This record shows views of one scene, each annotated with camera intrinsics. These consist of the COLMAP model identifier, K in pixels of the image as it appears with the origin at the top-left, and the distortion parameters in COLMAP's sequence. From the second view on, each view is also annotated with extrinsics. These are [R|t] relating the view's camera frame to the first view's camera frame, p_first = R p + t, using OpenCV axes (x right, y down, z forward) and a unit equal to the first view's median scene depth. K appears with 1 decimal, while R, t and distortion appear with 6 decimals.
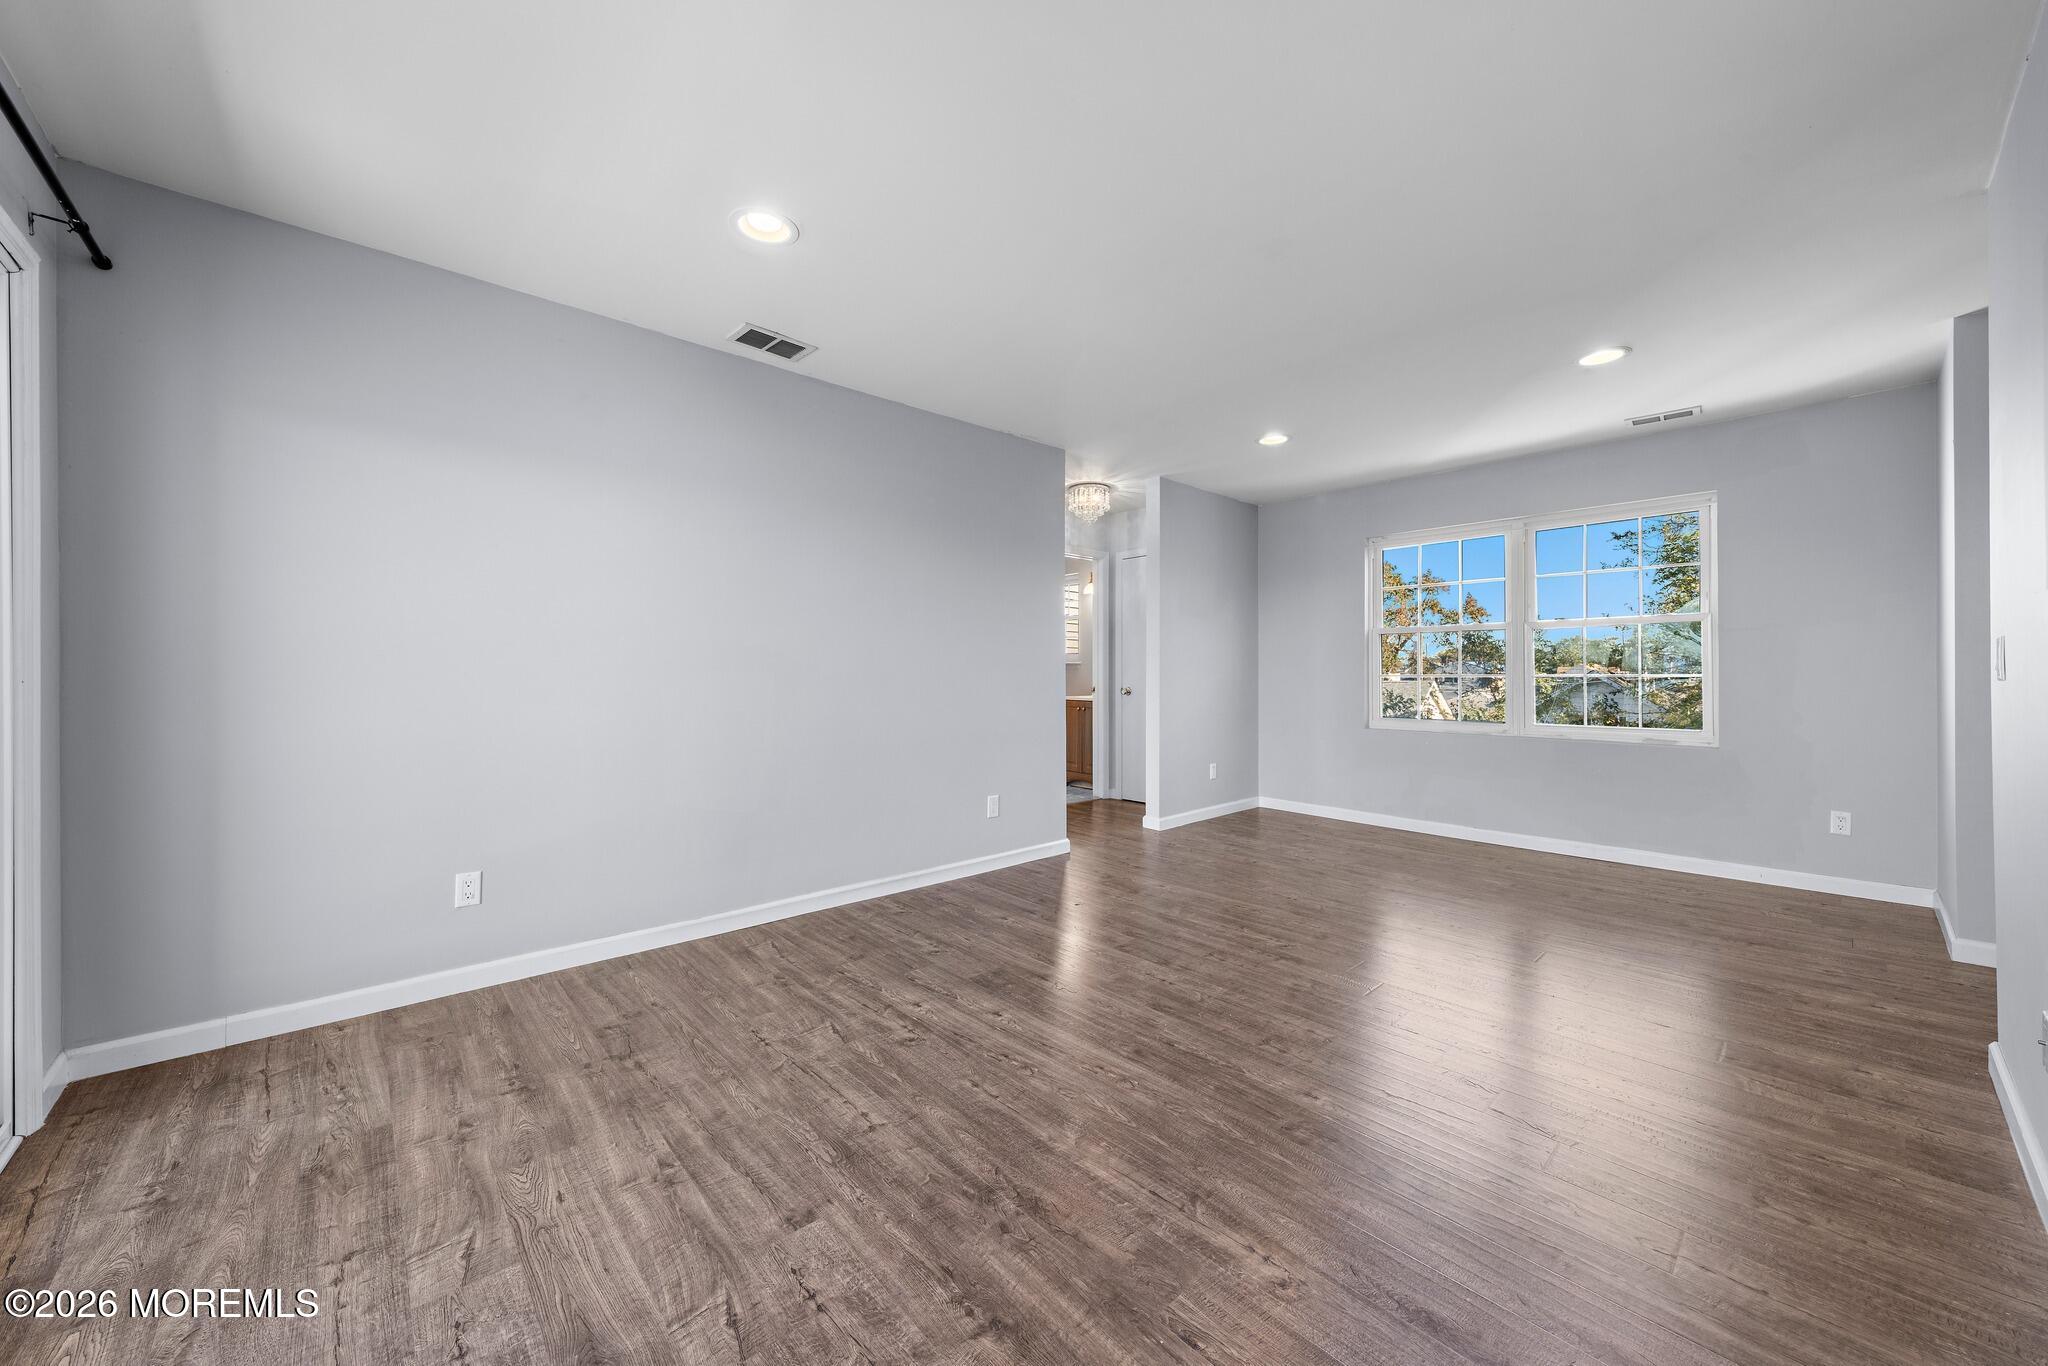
lens RADIAL K [[745.2, 0, 1029.3], [0, 745.2, 677.7], [0, 0, 1]] dist [0.006761, -0.000208]
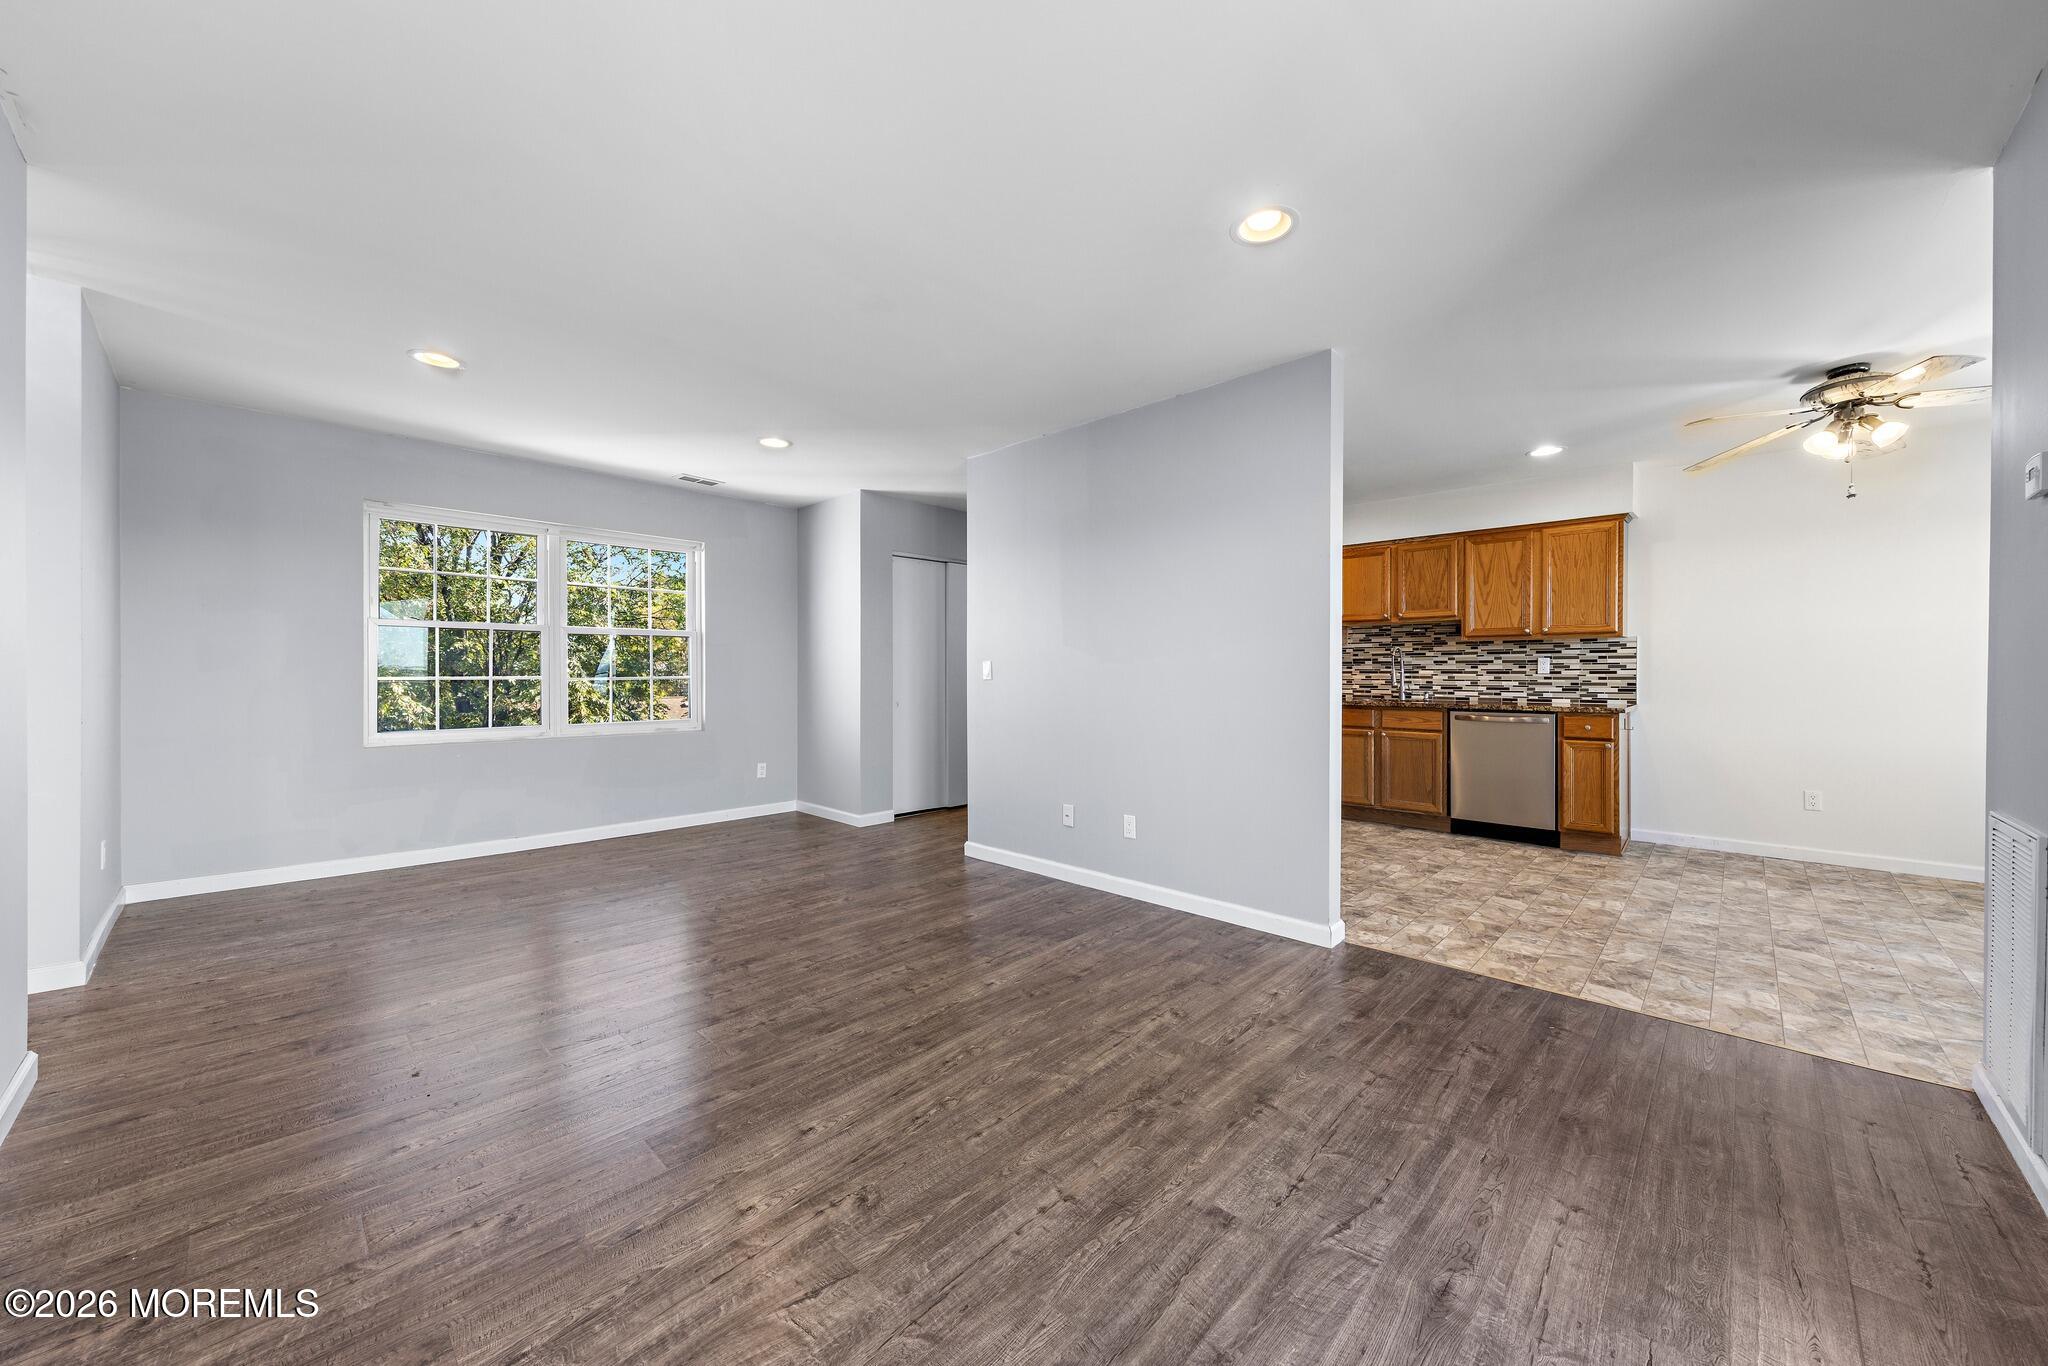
lens RADIAL K [[745.2, 0, 1029.3], [0, 745.2, 677.7], [0, 0, 1]] dist [0.006761, -0.000208]
pose [[-0.064378, -0.003256, 0.997920, -0.797986], [0.006096, 0.999975, 0.003656, -0.007350], [-0.997907, 0.006319, -0.064356, 0.811595]]
